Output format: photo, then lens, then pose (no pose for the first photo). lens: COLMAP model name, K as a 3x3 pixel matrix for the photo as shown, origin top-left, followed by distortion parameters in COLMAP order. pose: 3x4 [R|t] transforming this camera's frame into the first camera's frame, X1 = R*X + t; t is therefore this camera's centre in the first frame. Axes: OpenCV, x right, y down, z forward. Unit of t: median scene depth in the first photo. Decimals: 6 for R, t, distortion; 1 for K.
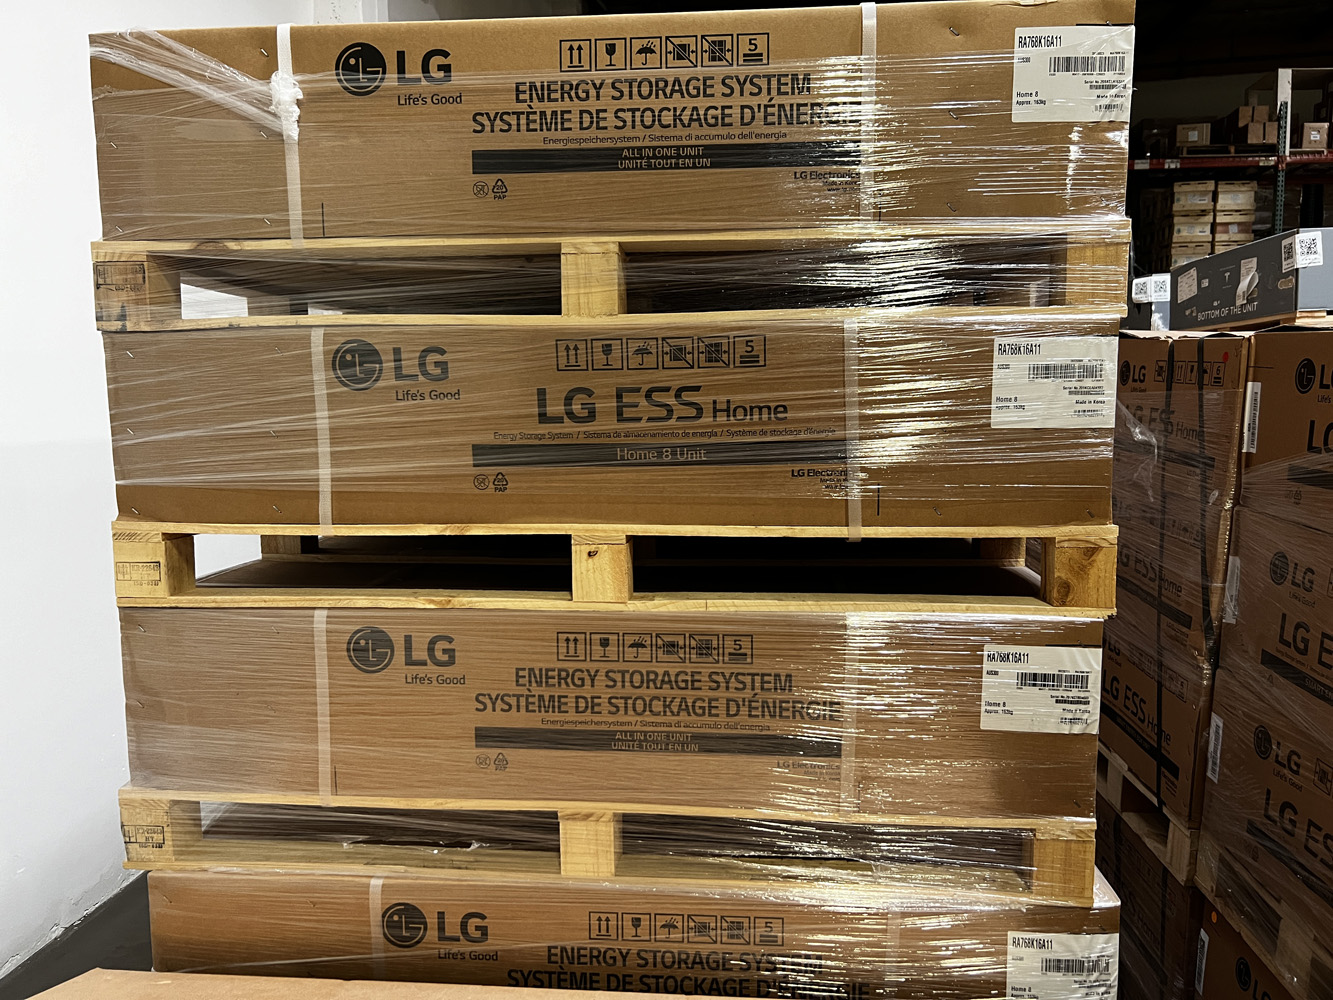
lens RADIAL K [[1000.0, 0, 663.7], [0, 1000.0, 518.4], [0, 0, 1]] dist [0.047622, -0.056382]
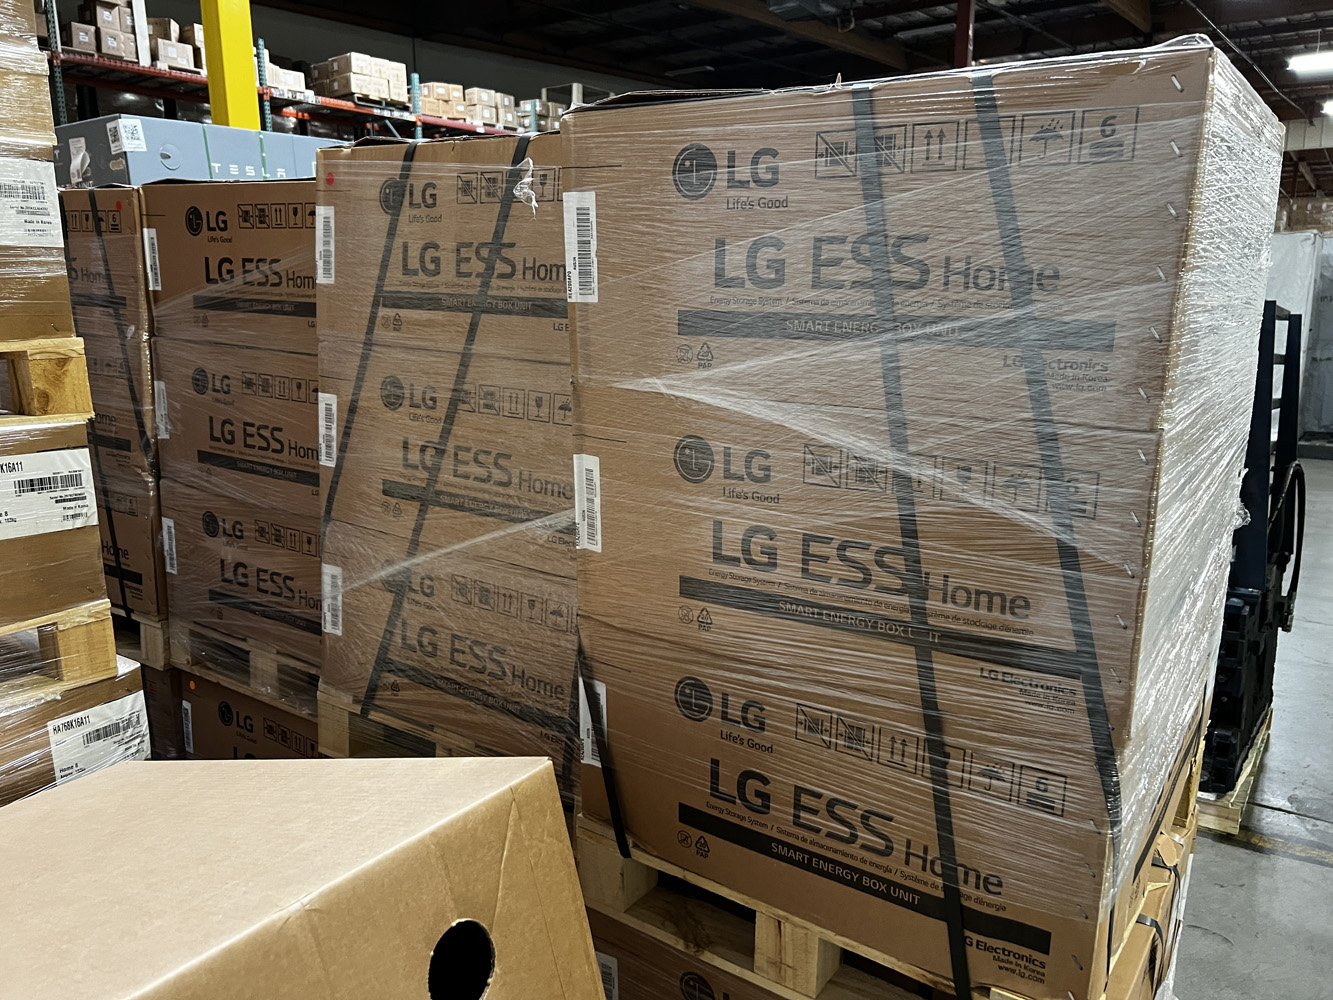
lens RADIAL K [[1000.0, 0, 652.8], [0, 1000.0, 508.5], [0, 0, 1]] dist [0.047622, -0.056382]
pose [[0.498969, -0.175527, 0.848658, -0.212588], [0.106697, 0.984266, 0.140842, 0.100097], [-0.860027, 0.020274, 0.509846, -0.114371]]
